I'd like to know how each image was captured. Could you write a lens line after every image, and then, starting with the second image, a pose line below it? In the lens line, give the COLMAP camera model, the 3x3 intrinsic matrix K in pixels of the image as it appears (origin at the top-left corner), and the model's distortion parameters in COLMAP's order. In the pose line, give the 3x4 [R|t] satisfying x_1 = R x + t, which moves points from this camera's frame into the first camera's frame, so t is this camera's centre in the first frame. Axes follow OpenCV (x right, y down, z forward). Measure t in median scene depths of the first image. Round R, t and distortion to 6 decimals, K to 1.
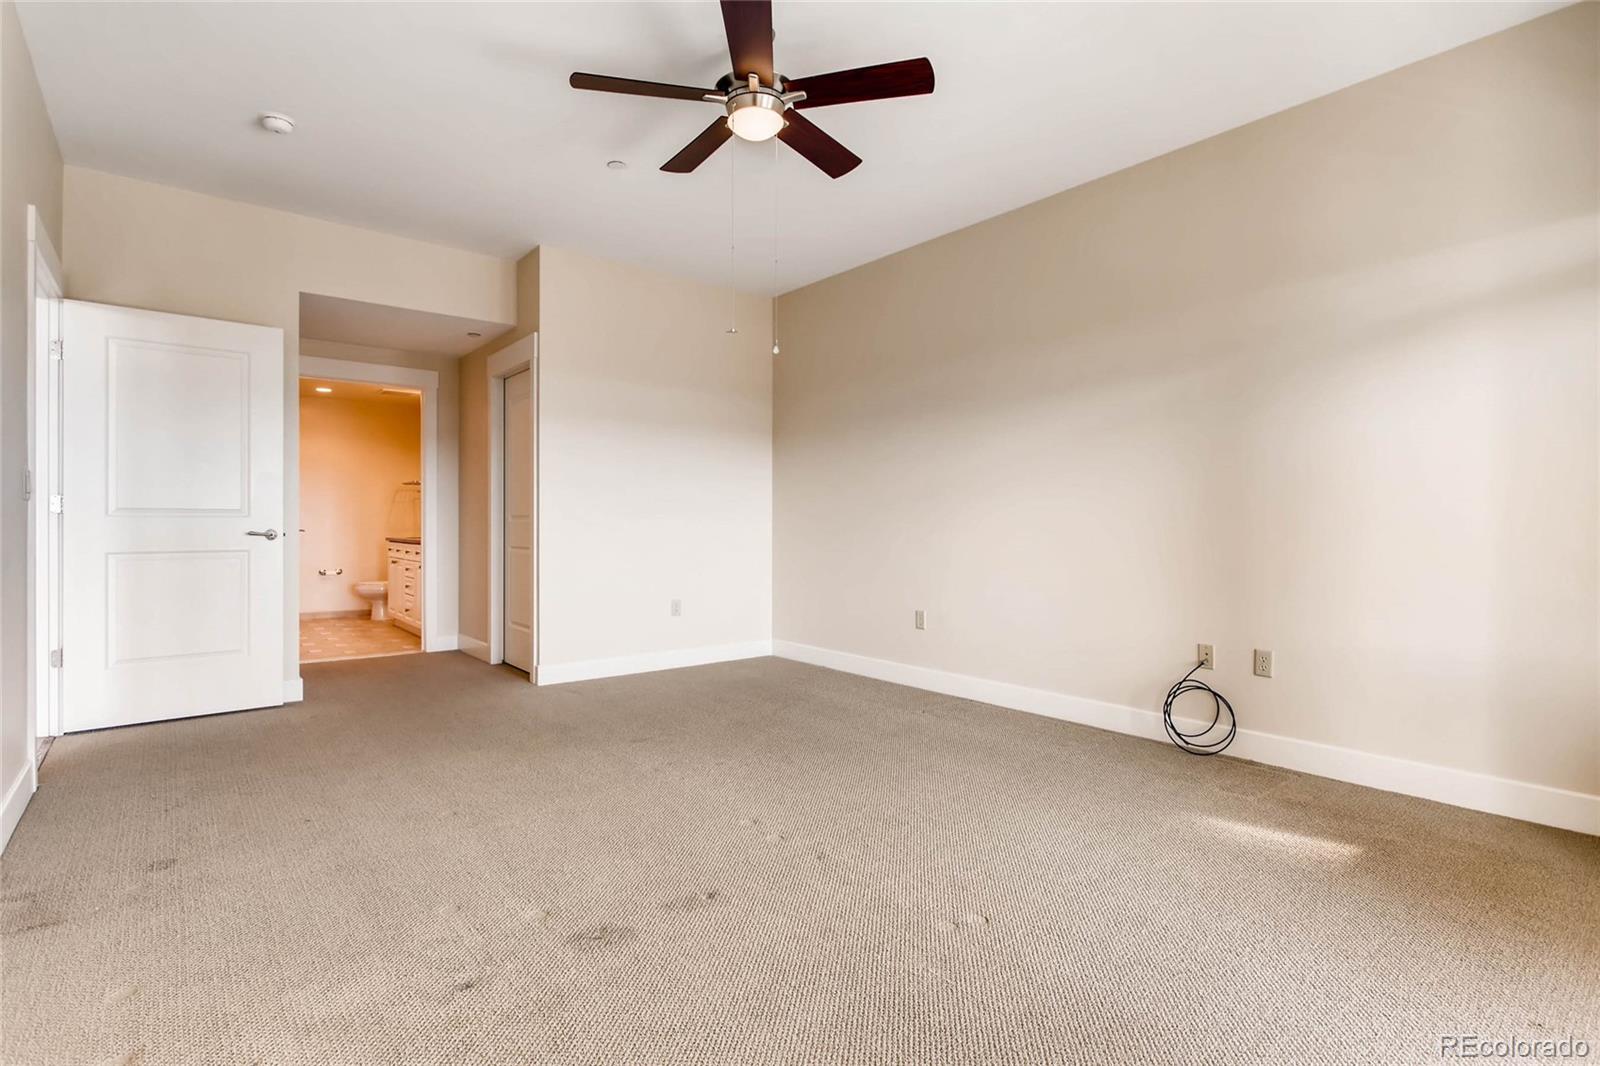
lens RADIAL K [[771.1, 0, 802.6], [0, 771.1, 519.5], [0, 0, 1]] dist [-0.012611, 0.007121]
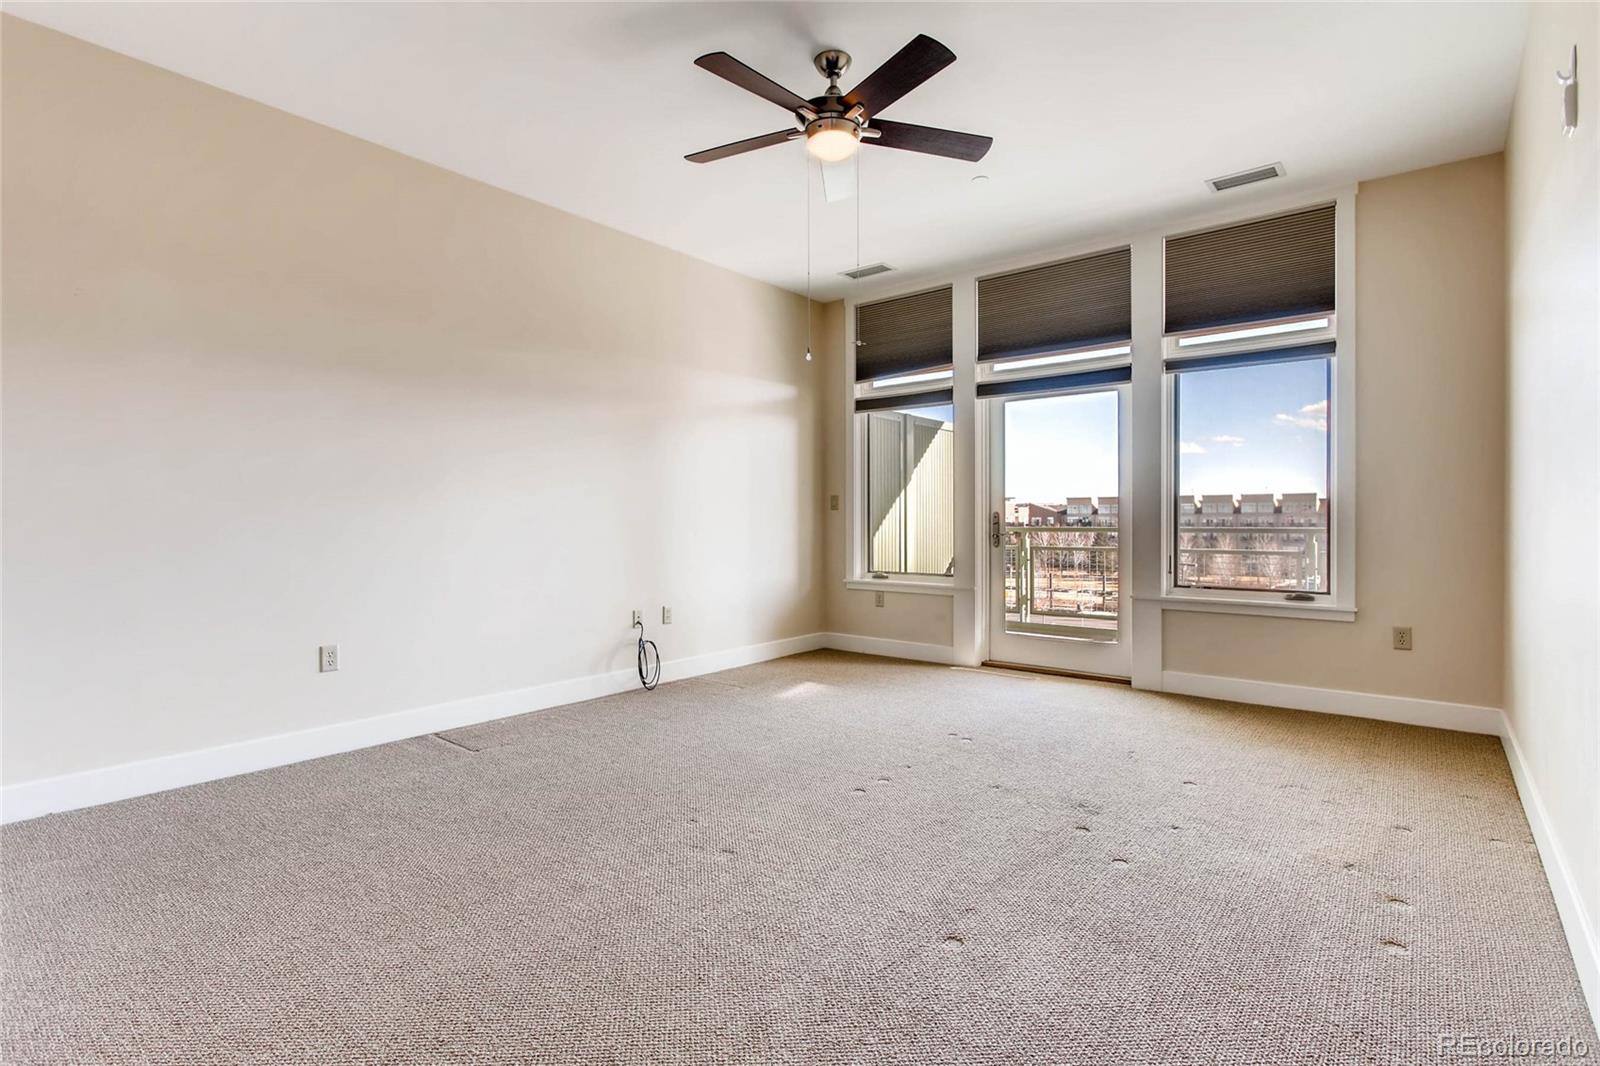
lens RADIAL K [[771.1, 0, 802.6], [0, 771.1, 519.5], [0, 0, 1]] dist [-0.012611, 0.007121]
pose [[-0.199597, -0.005219, 0.979864, -0.653350], [-0.002805, 0.999985, 0.004754, -0.003701], [-0.979874, -0.001799, -0.199608, 0.745524]]
